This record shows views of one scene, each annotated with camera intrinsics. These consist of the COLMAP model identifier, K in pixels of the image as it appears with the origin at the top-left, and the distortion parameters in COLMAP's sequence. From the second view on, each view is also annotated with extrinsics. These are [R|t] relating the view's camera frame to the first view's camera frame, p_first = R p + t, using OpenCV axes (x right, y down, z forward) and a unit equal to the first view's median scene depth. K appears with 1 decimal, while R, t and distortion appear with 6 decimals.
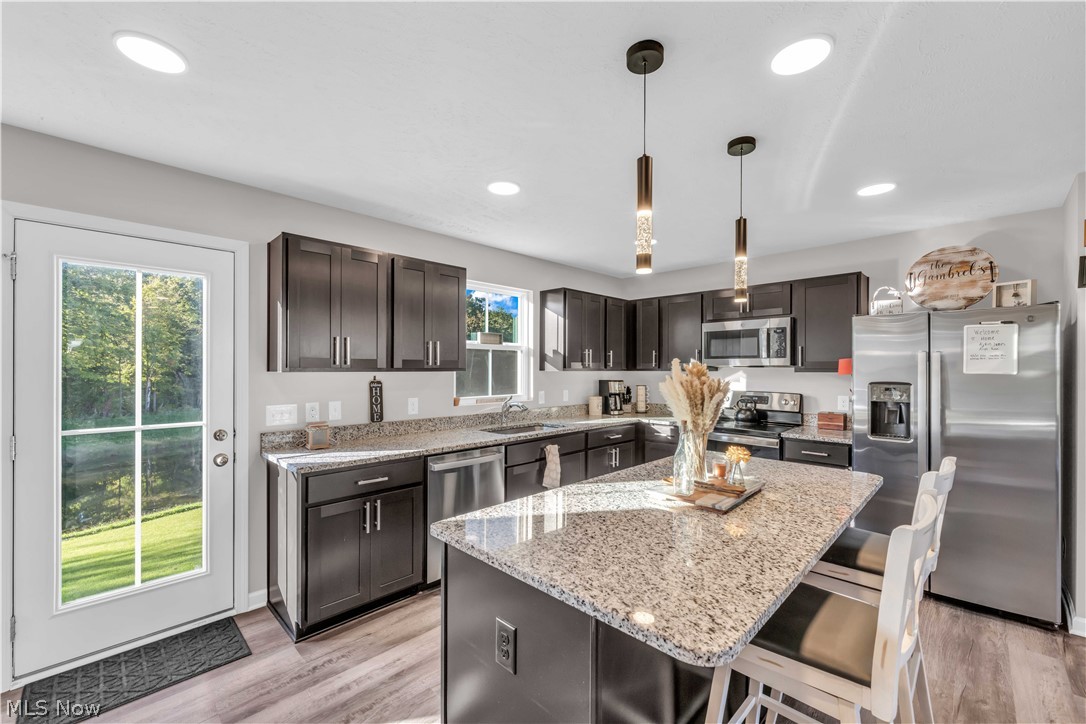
lens RADIAL K [[438.8, 0, 536.0], [0, 438.8, 366.8], [0, 0, 1]] dist [-0.002176, 0.000158]
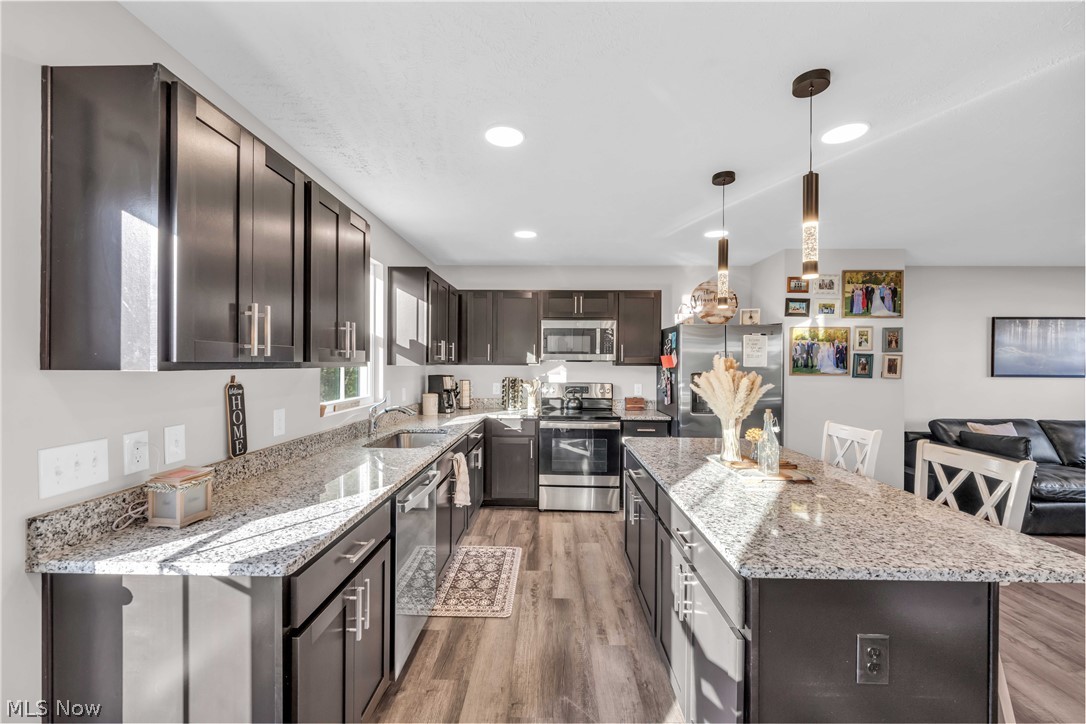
lens RADIAL K [[438.8, 0, 540.5], [0, 438.8, 364.3], [0, 0, 1]] dist [-0.002176, 0.000158]
pose [[0.726931, -0.000646, 0.686710, -0.466649], [-0.006696, 0.999945, 0.008029, -0.001165], [-0.686677, -0.010435, 0.726887, 0.306207]]
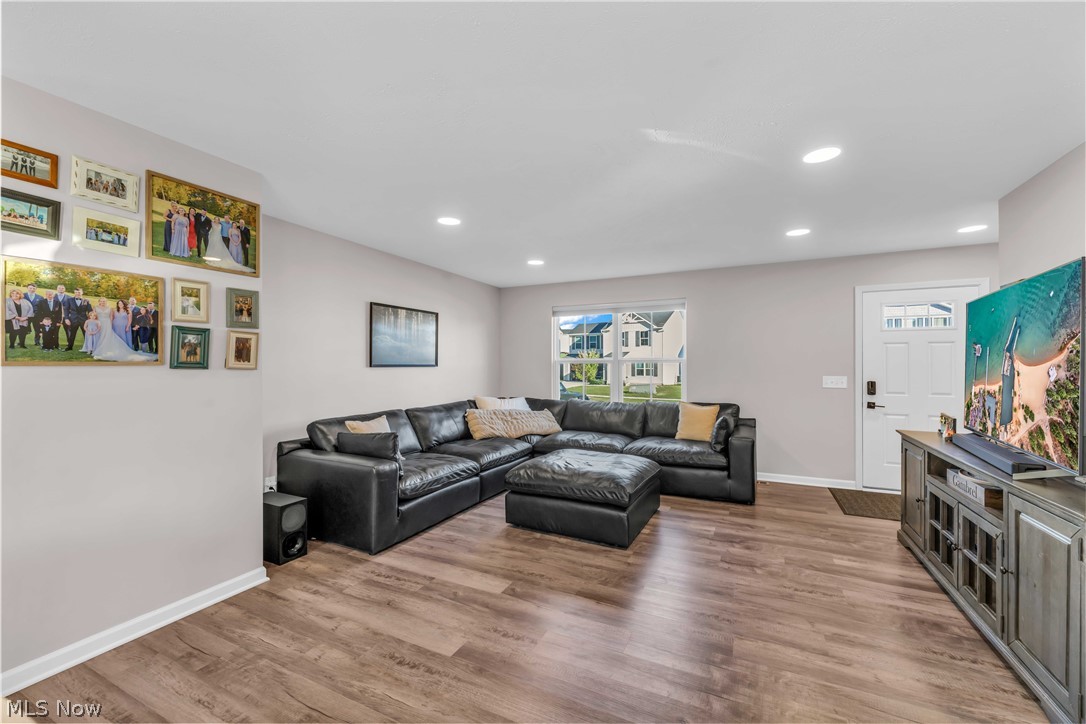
lens RADIAL K [[438.8, 0, 543.9], [0, 438.8, 365.5], [0, 0, 1]] dist [-0.002176, 0.000158]
pose [[-0.323798, -0.004848, 0.946114, -0.197869], [-0.006126, 0.999977, 0.003028, 0.011762], [-0.946106, -0.004816, -0.323820, 0.289249]]
